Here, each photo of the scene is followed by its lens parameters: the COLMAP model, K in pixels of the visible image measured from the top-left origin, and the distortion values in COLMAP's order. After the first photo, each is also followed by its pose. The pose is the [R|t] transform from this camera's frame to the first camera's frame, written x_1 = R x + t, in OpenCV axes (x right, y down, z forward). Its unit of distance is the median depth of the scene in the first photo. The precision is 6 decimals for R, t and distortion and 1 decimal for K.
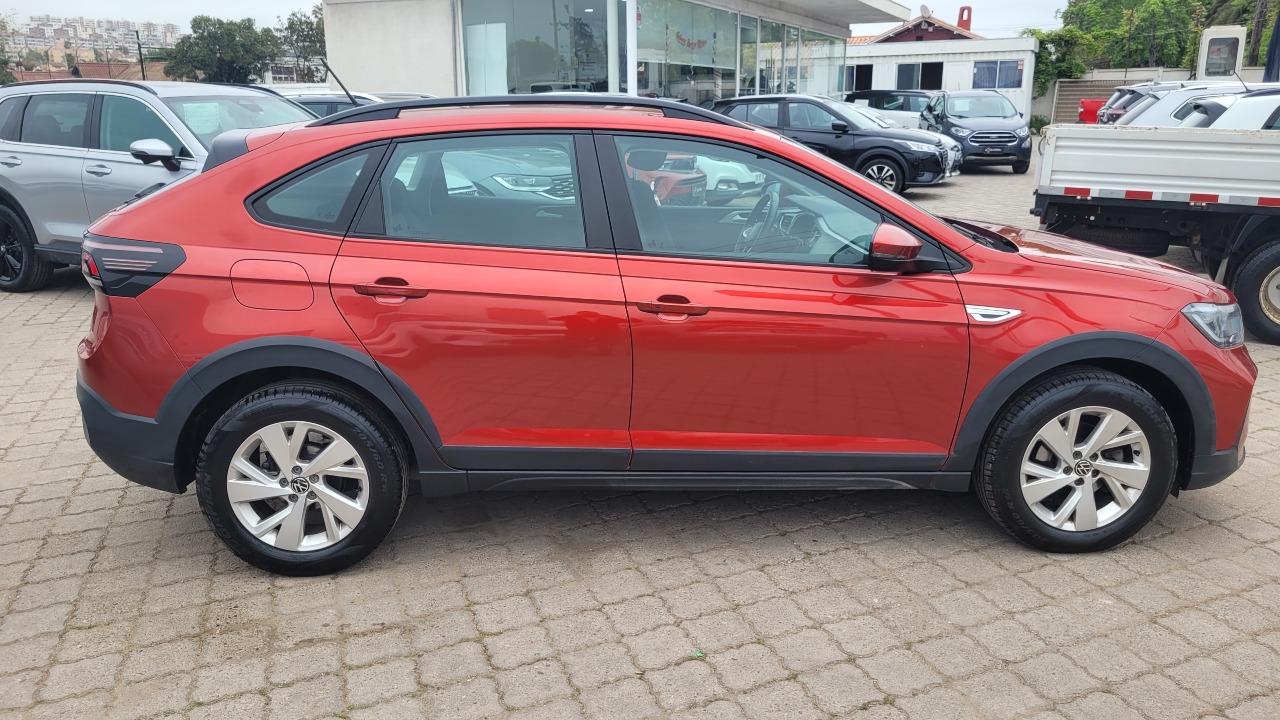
lens RADIAL K [[987.7, 0, 625.2], [0, 987.7, 354.9], [0, 0, 1]] dist [0.025582, -0.009128]
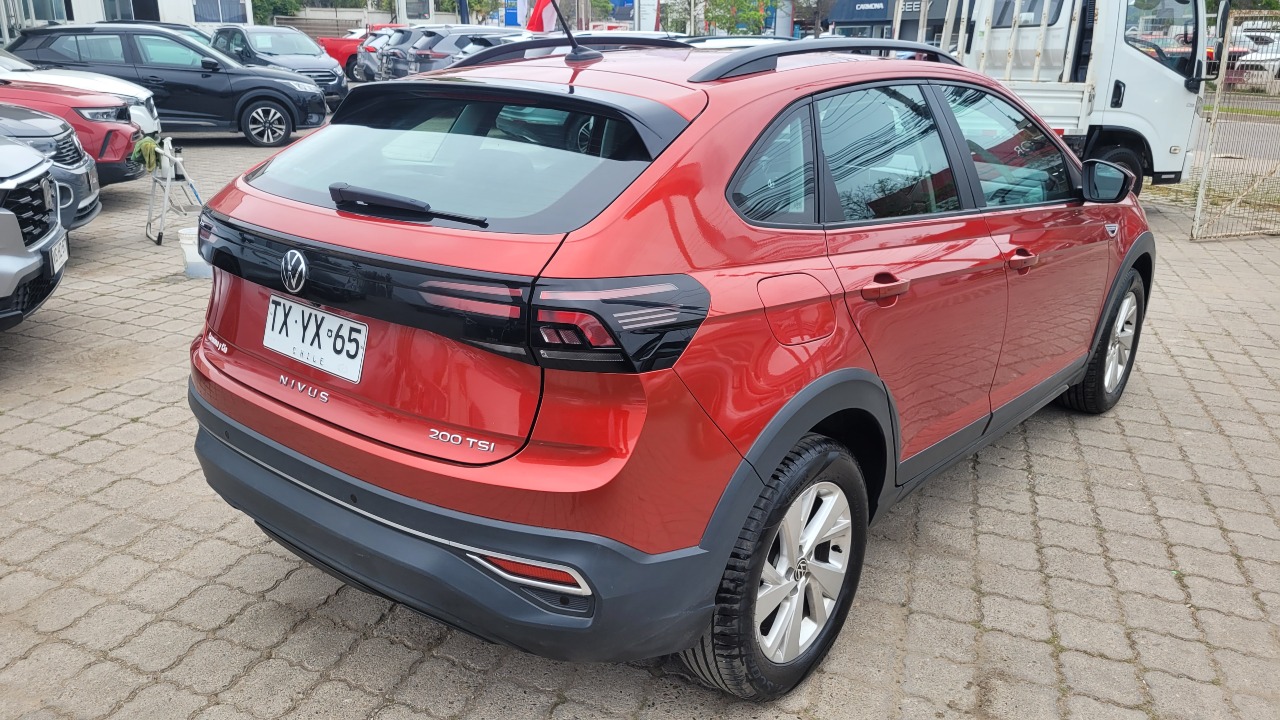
lens RADIAL K [[987.7, 0, 625.2], [0, 987.7, 354.9], [0, 0, 1]] dist [0.025582, -0.009128]
pose [[0.688707, -0.204888, 0.695488, -0.450803], [0.162687, 0.978451, 0.127147, -0.070628], [-0.706552, 0.025580, 0.707198, 0.282880]]
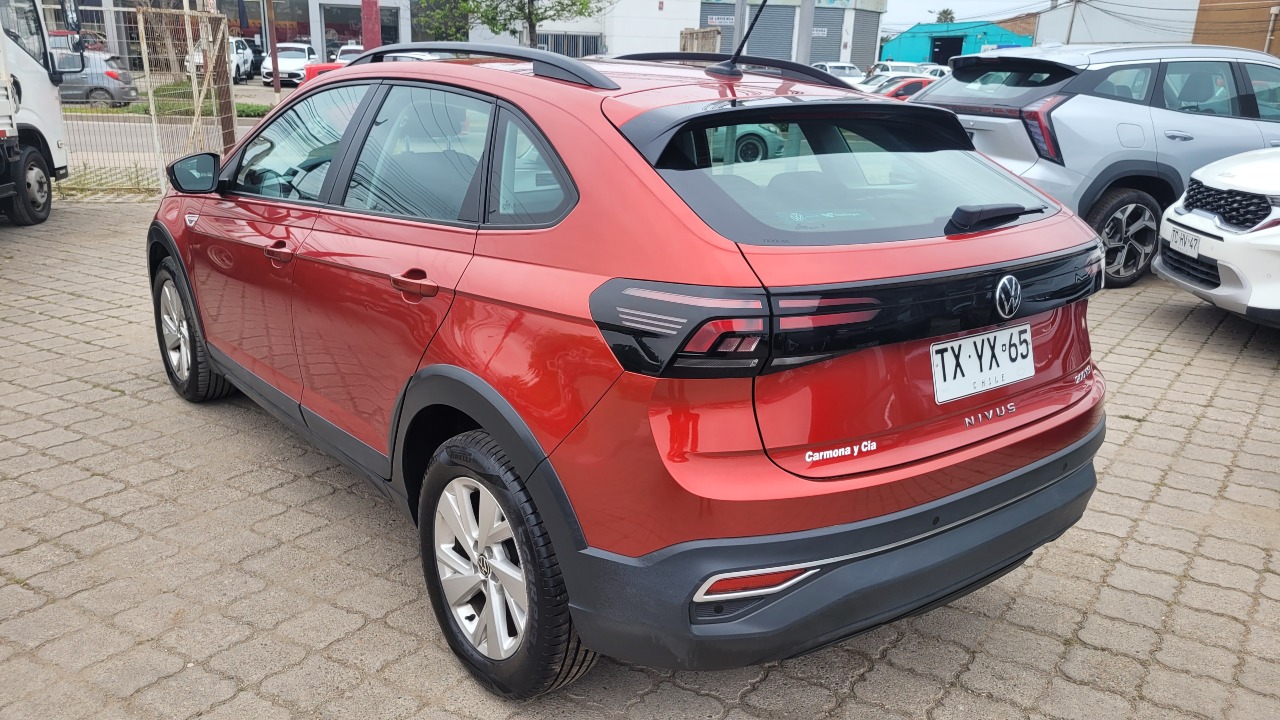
lens RADIAL K [[977.1, 0, 640.0], [0, 977.1, 360.0], [0, 0, 1]] dist [0.014864, 0.000808]
pose [[-0.580057, -0.248536, 0.775734, -0.478055], [0.176732, 0.891234, 0.417693, -0.212384], [-0.795172, 0.379383, -0.473043, 0.851921]]
